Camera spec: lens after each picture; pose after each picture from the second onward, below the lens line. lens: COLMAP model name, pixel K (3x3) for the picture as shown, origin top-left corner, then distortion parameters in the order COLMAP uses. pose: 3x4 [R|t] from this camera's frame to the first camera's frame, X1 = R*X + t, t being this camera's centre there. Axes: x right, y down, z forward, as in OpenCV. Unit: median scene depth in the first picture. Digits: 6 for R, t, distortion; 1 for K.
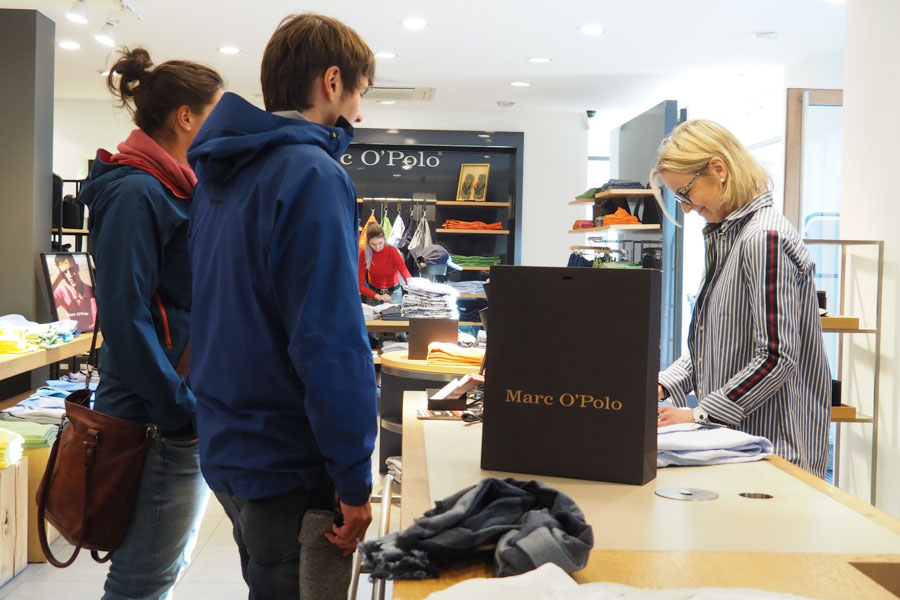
lens RADIAL K [[1261.1, 0, 450.0], [0, 1261.1, 300.0], [0, 0, 1]] dist [-0.009968, -0.012403]
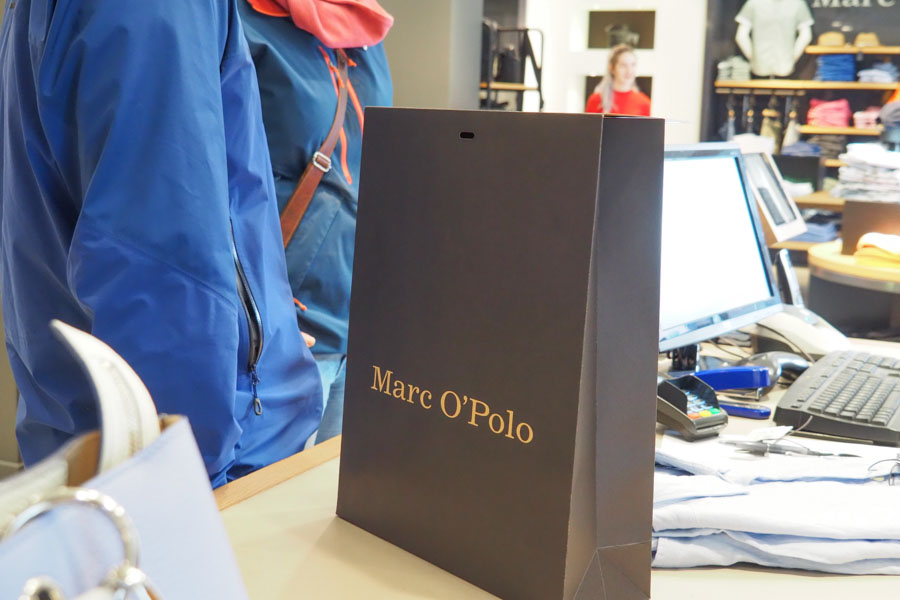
lens RADIAL K [[1261.1, 0, 450.0], [0, 1261.1, 300.0], [0, 0, 1]] dist [-0.009968, -0.012403]
pose [[0.876869, 0.074411, -0.474935, 0.294226], [-0.024473, 0.993576, 0.110486, -0.008232], [0.480106, -0.085259, 0.873058, 0.581565]]
